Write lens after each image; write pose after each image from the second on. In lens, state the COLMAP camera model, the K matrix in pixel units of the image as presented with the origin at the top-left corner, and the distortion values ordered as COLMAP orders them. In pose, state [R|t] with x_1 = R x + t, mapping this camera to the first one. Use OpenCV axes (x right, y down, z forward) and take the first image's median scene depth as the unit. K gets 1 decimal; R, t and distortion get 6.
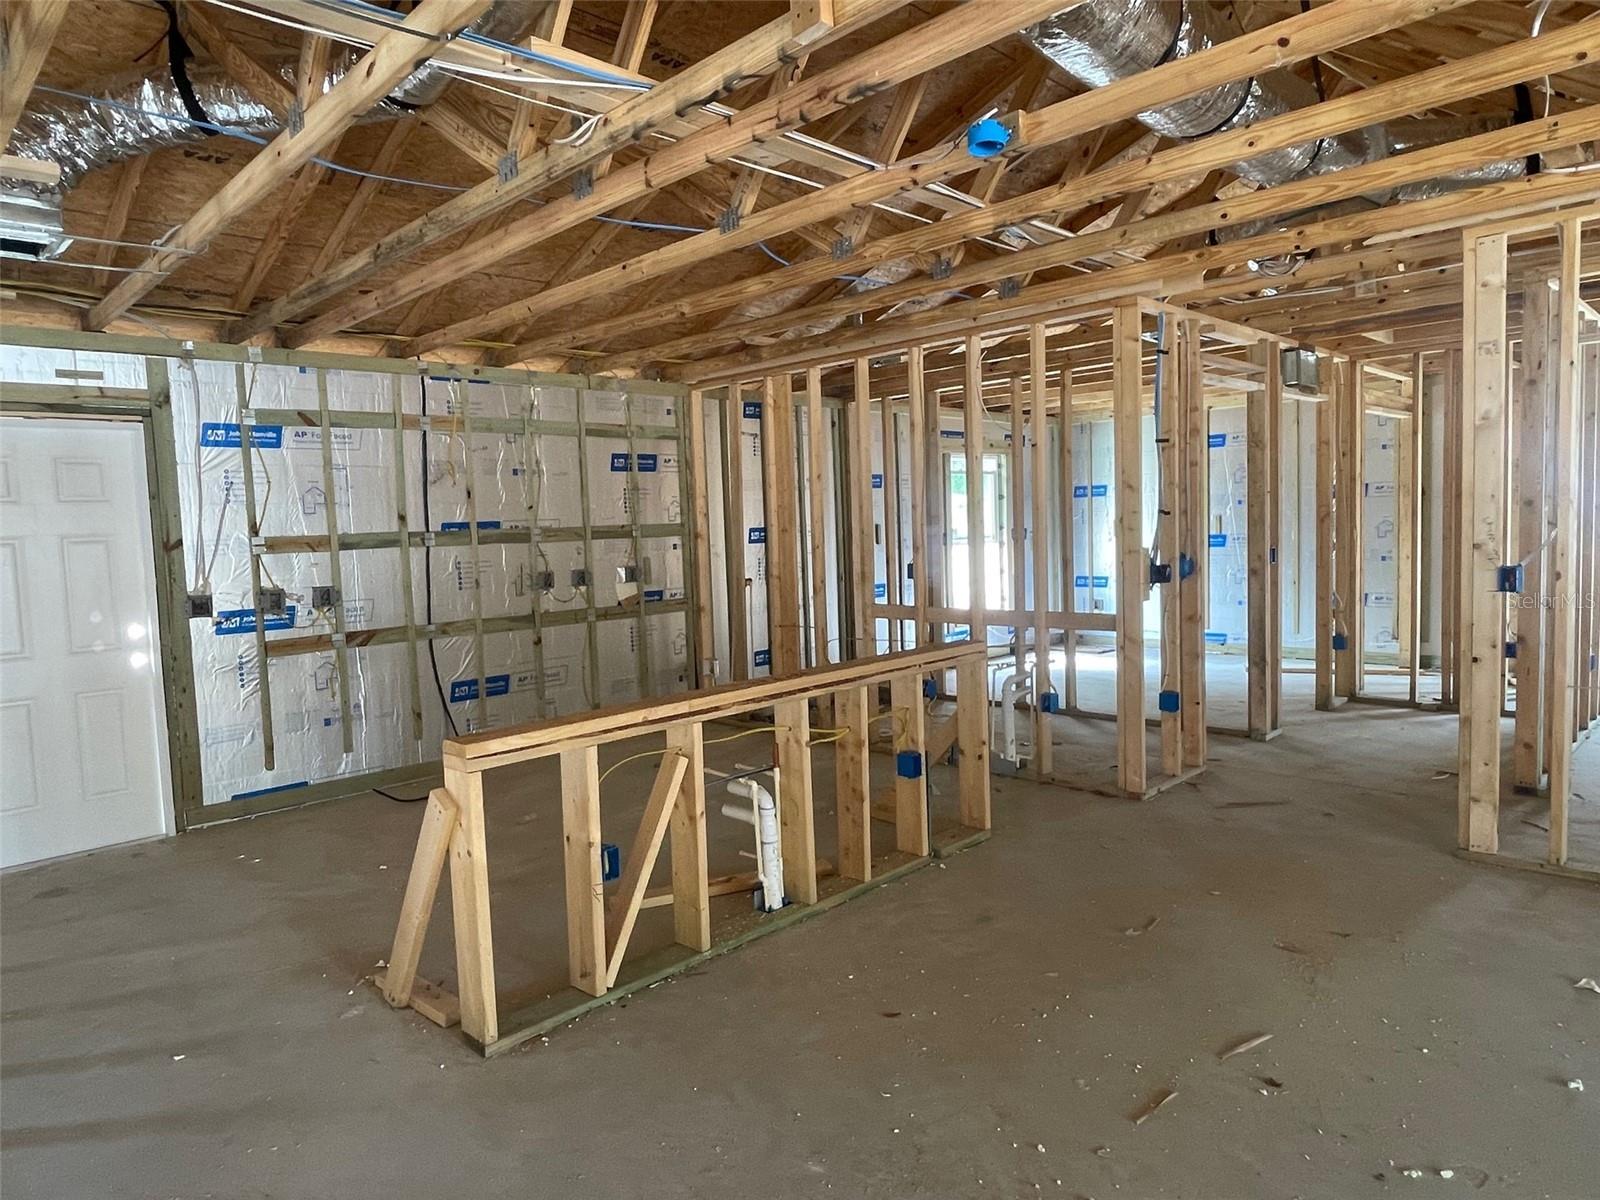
lens RADIAL K [[993.5, 0, 799.1], [0, 993.5, 591.9], [0, 0, 1]] dist [0.000022, -0.004619]
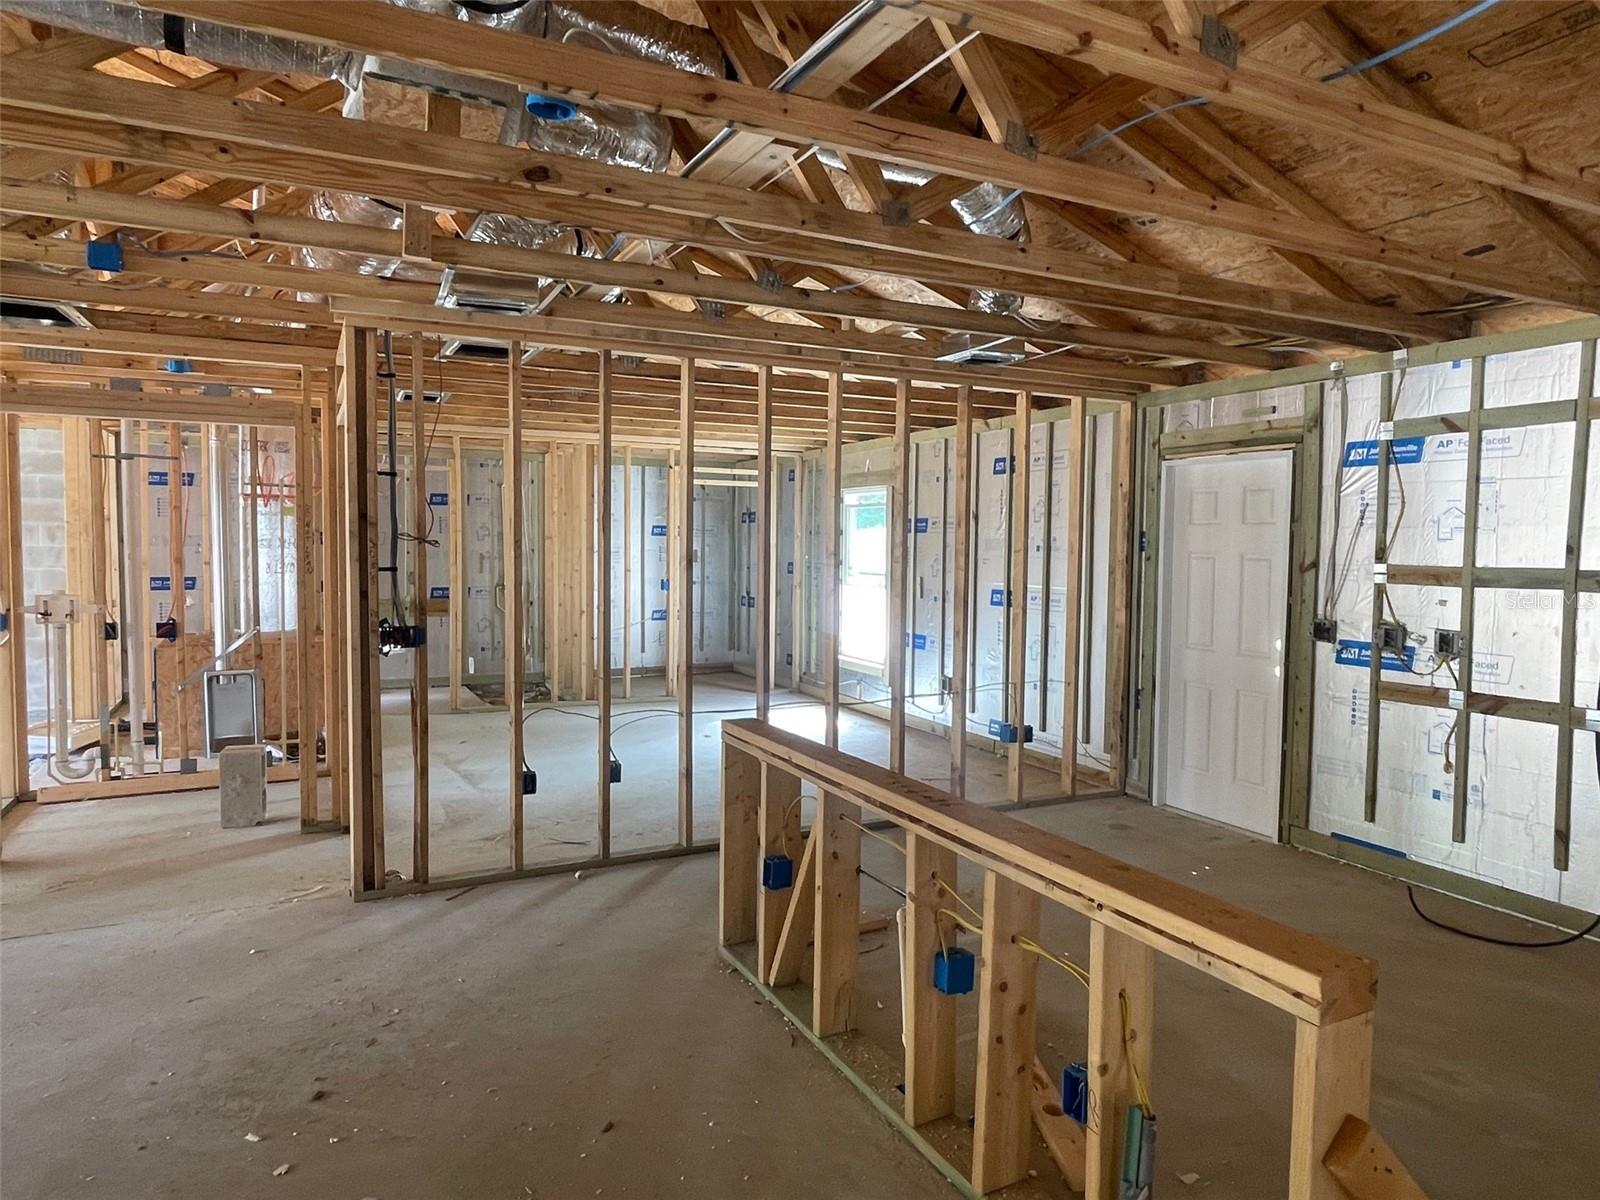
lens RADIAL K [[993.5, 0, 799.1], [0, 993.5, 591.9], [0, 0, 1]] dist [0.000022, -0.004619]
pose [[-0.309851, 0.078475, -0.947541, 0.475906], [-0.074802, 0.991487, 0.106575, -0.087624], [0.947838, 0.103900, -0.301343, 0.784263]]
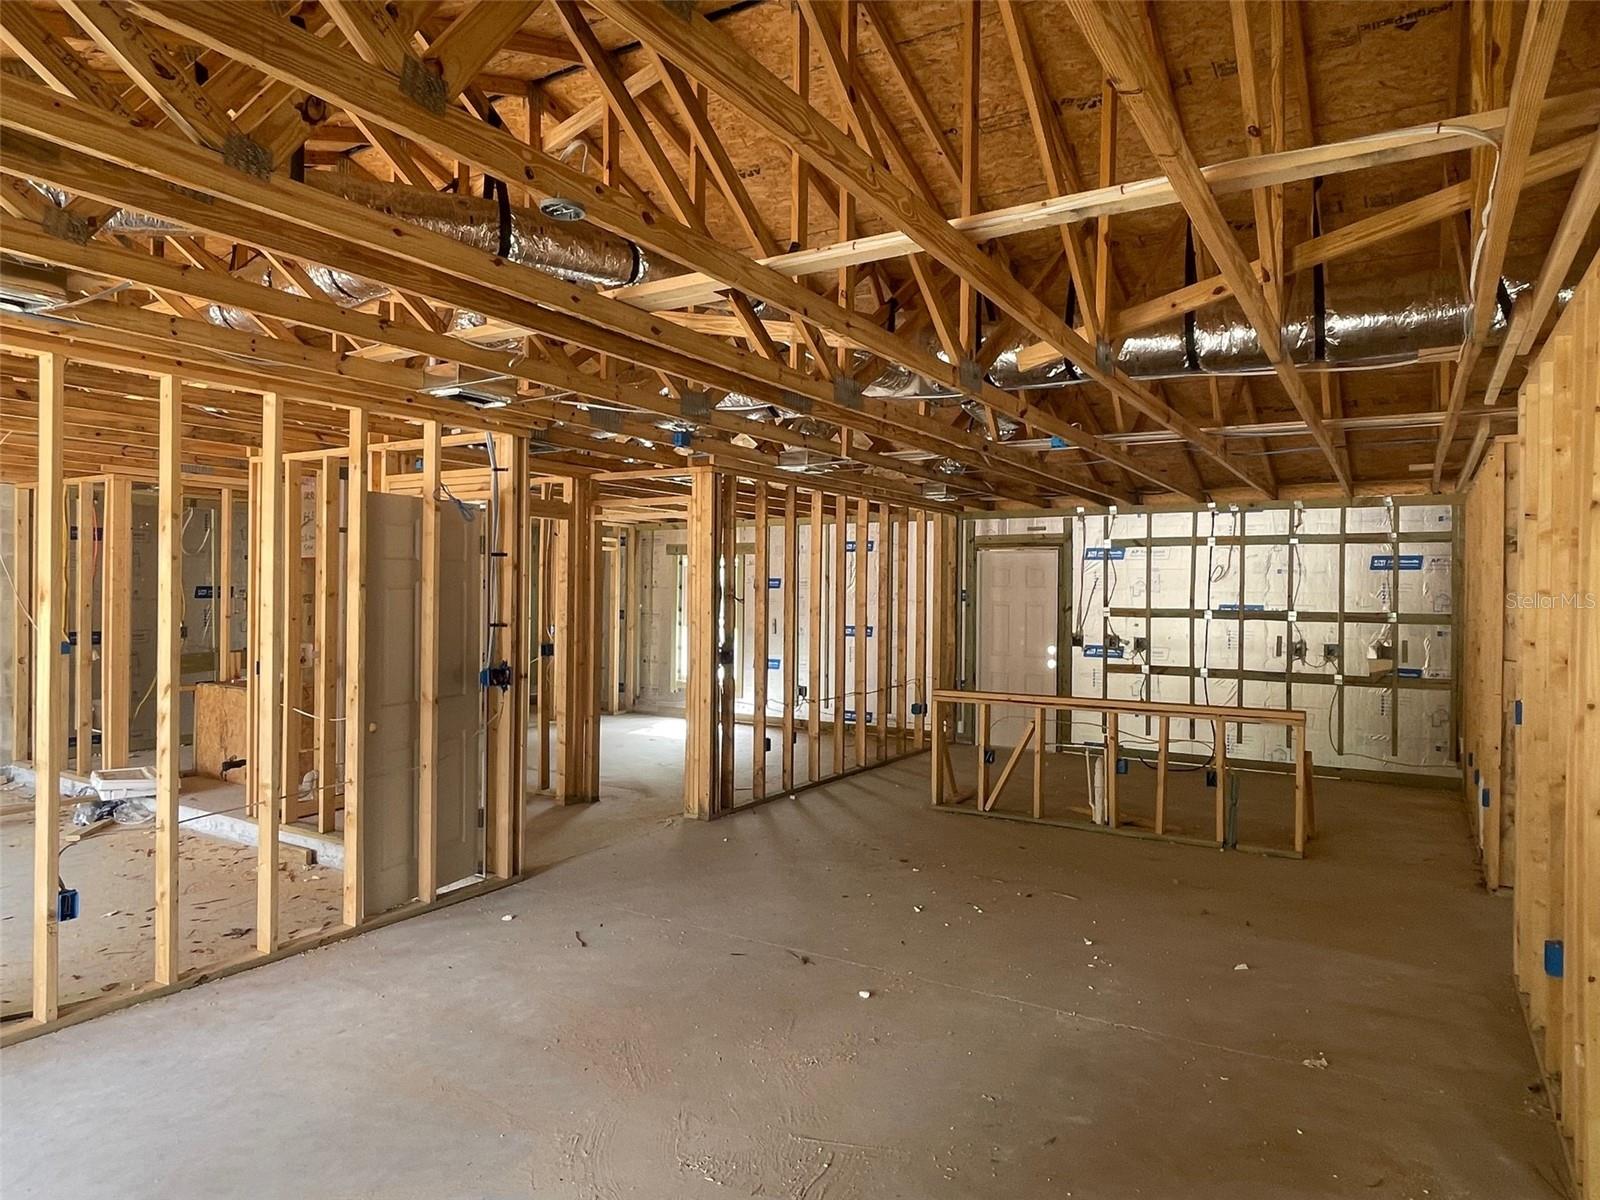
lens RADIAL K [[978.0, 0, 800.0], [0, 978.0, 600.0], [0, 0, 1]] dist [0.004931, 0.000230]
pose [[0.233995, 0.042667, -0.971301, 1.121387], [-0.093052, 0.995433, 0.021310, -0.055379], [0.967775, 0.085395, 0.236897, 0.004386]]
